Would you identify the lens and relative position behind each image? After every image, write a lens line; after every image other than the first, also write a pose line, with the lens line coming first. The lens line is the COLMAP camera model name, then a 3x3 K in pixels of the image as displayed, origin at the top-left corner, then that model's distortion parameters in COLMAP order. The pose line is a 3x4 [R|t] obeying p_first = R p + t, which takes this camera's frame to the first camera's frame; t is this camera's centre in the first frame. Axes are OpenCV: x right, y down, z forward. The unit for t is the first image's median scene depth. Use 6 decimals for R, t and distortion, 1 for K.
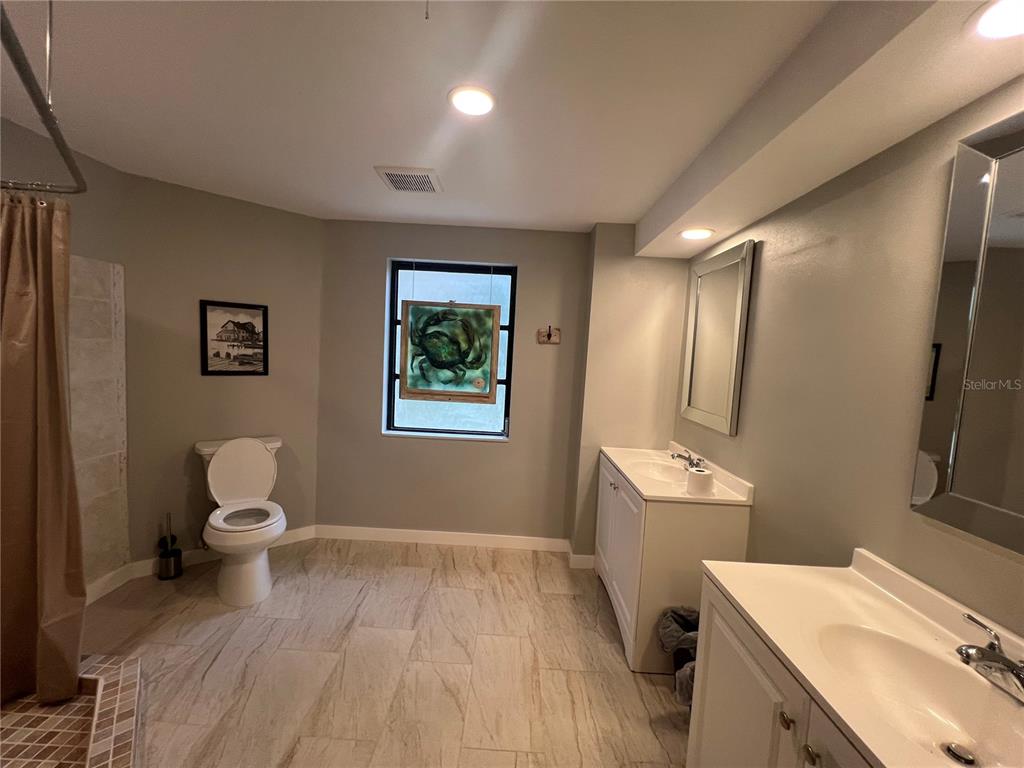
lens RADIAL K [[413.1, 0, 505.4], [0, 413.1, 382.8], [0, 0, 1]] dist [0.005296, -0.000266]
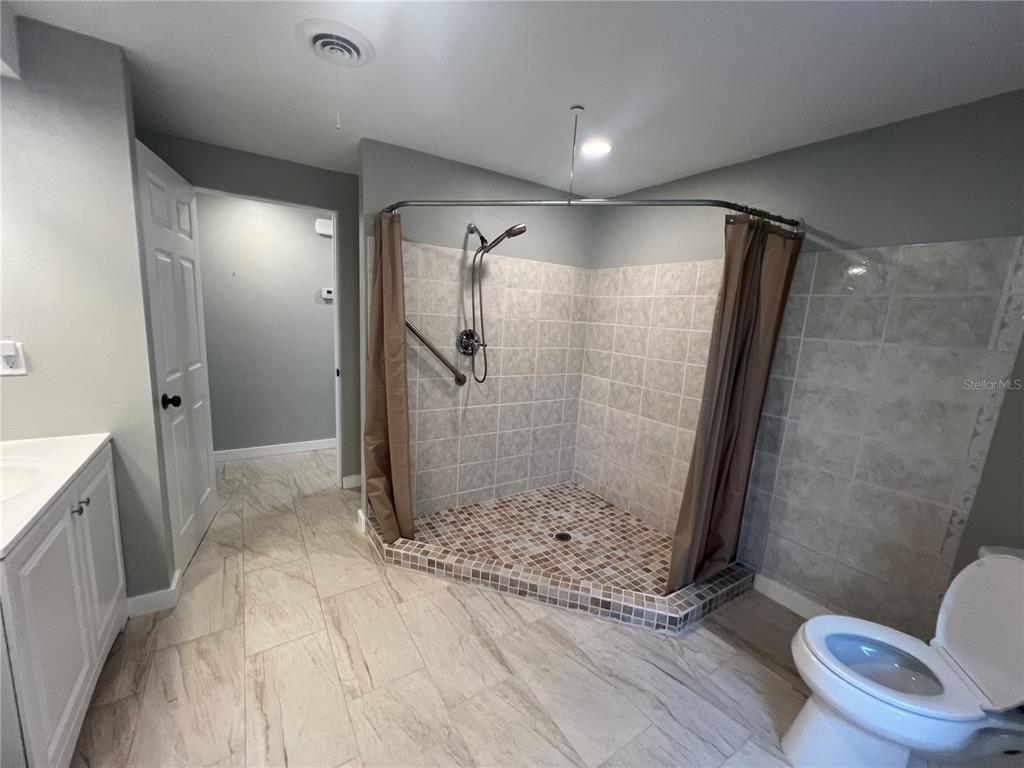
lens RADIAL K [[413.1, 0, 510.7], [0, 413.1, 387.0], [0, 0, 1]] dist [0.005296, -0.000266]
pose [[-0.809767, 0.003683, -0.586740, 0.093036], [-0.146827, 0.966894, 0.208707, -0.069339], [0.568084, 0.255153, -0.782417, 1.051709]]
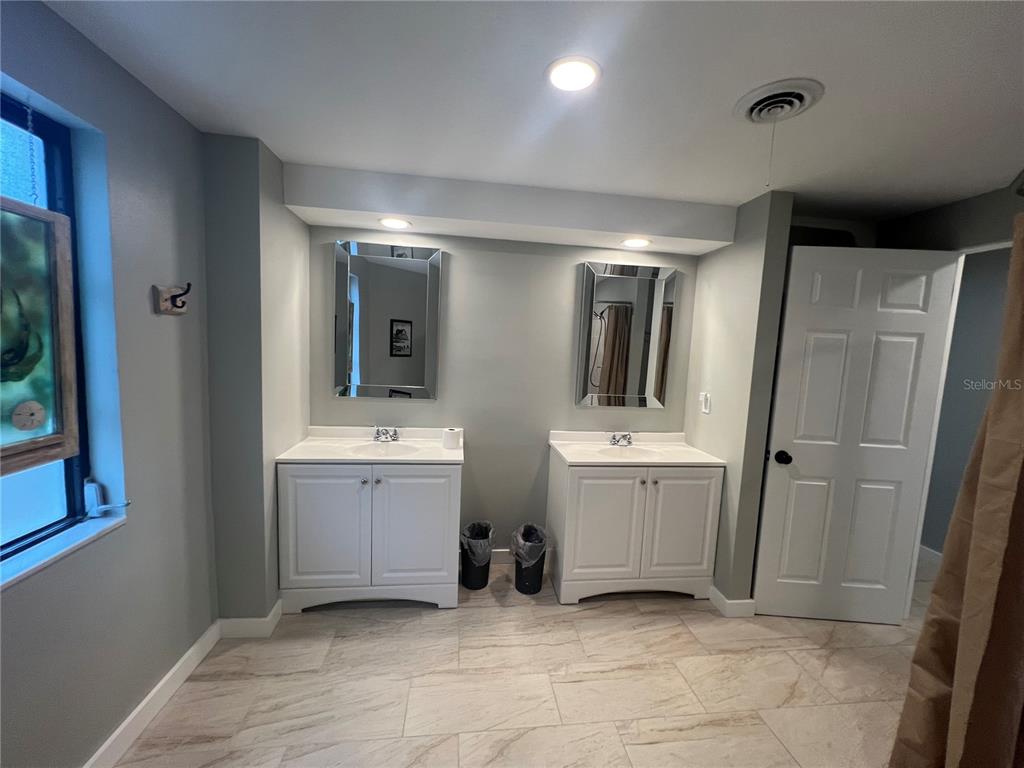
lens RADIAL K [[413.1, 0, 515.3], [0, 413.1, 384.3], [0, 0, 1]] dist [0.005296, -0.000266]
pose [[-0.149199, -0.149287, 0.977473, -0.628405], [0.022340, 0.987776, 0.154270, -0.095480], [-0.988555, 0.044854, -0.144040, 0.776535]]
